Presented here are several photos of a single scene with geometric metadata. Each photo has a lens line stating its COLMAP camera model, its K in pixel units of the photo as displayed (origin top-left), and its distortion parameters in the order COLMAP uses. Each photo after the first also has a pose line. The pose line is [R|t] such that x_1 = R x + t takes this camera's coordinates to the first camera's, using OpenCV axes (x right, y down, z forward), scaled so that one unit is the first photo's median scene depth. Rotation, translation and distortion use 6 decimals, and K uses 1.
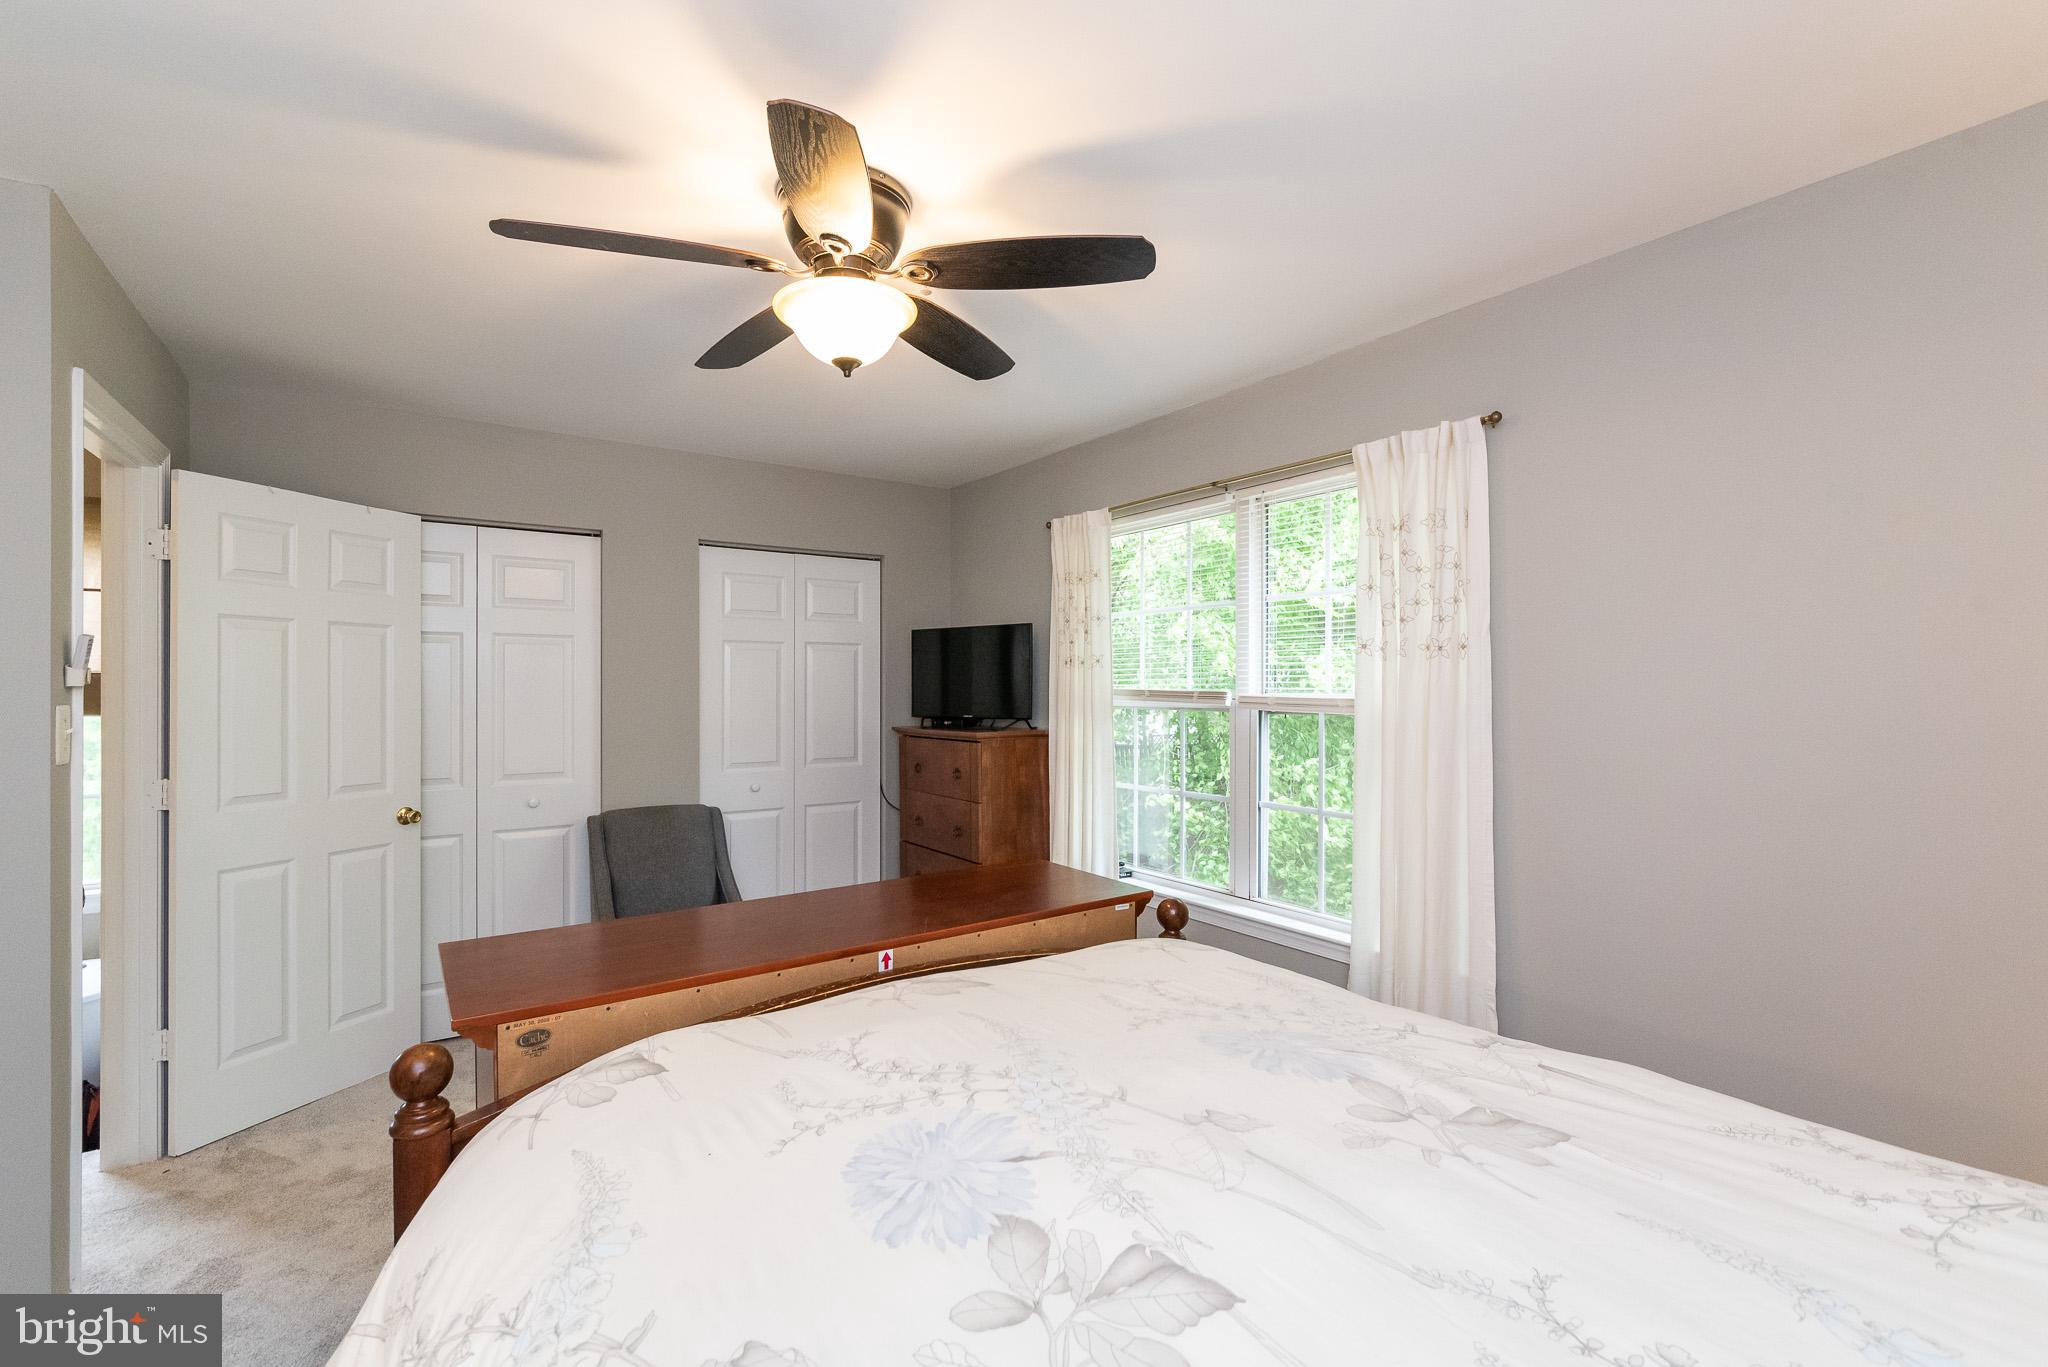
lens RADIAL K [[897.4, 0, 1030.9], [0, 897.4, 701.7], [0, 0, 1]] dist [-0.003695, -0.000633]
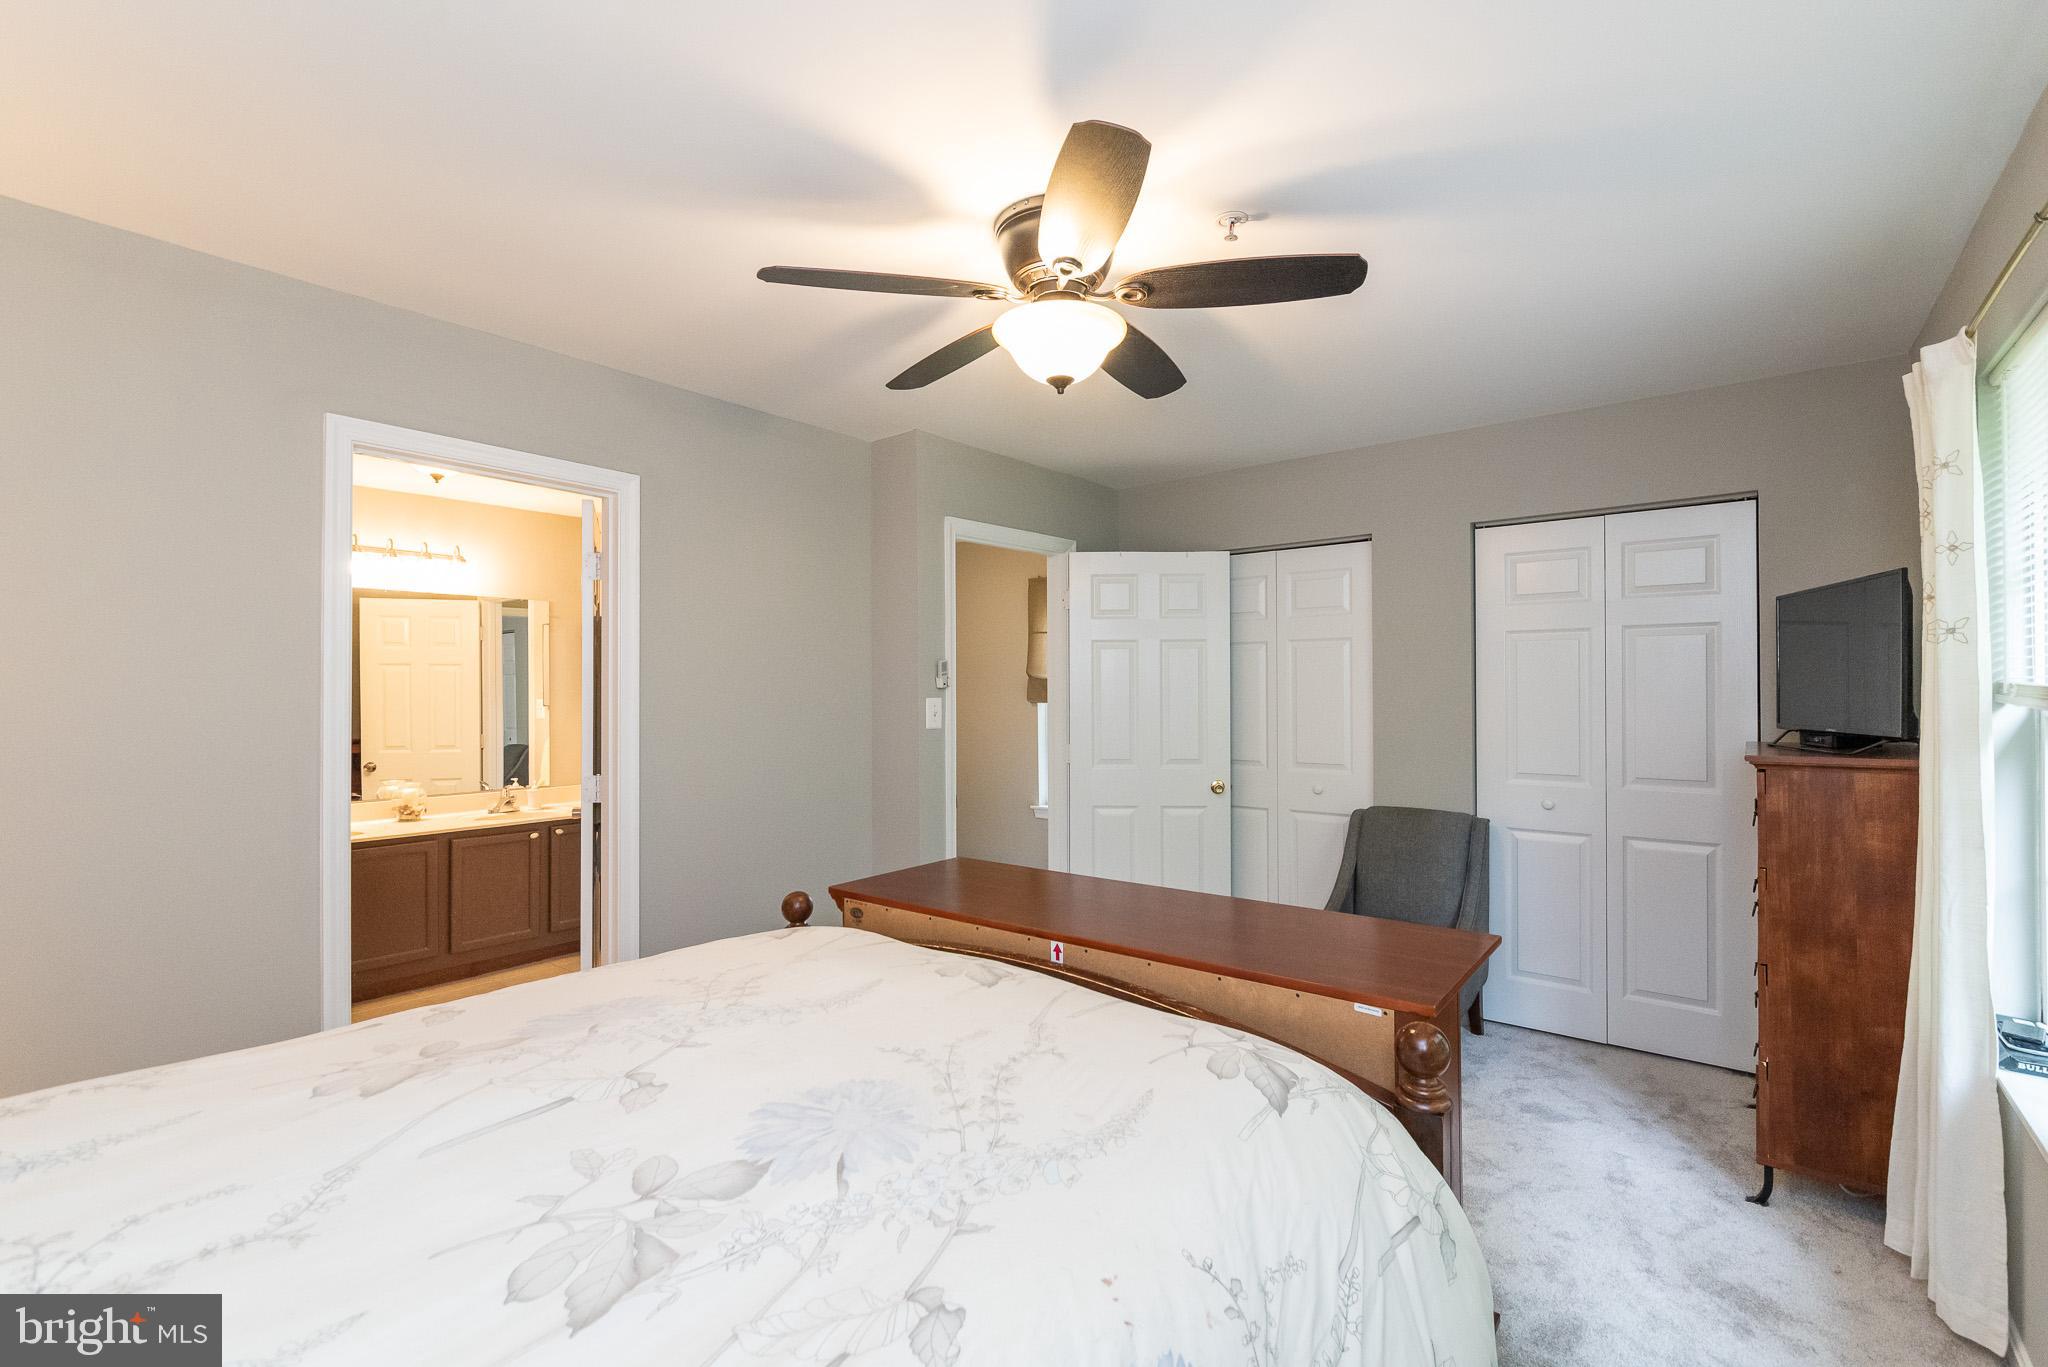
lens RADIAL K [[897.4, 0, 1020.0], [0, 897.4, 682.4], [0, 0, 1]] dist [-0.003695, -0.000633]
pose [[0.275335, -0.009000, -0.961306, 0.712313], [-0.010459, 0.999869, -0.012356, -0.005172], [0.961292, 0.013456, 0.275204, 0.590255]]
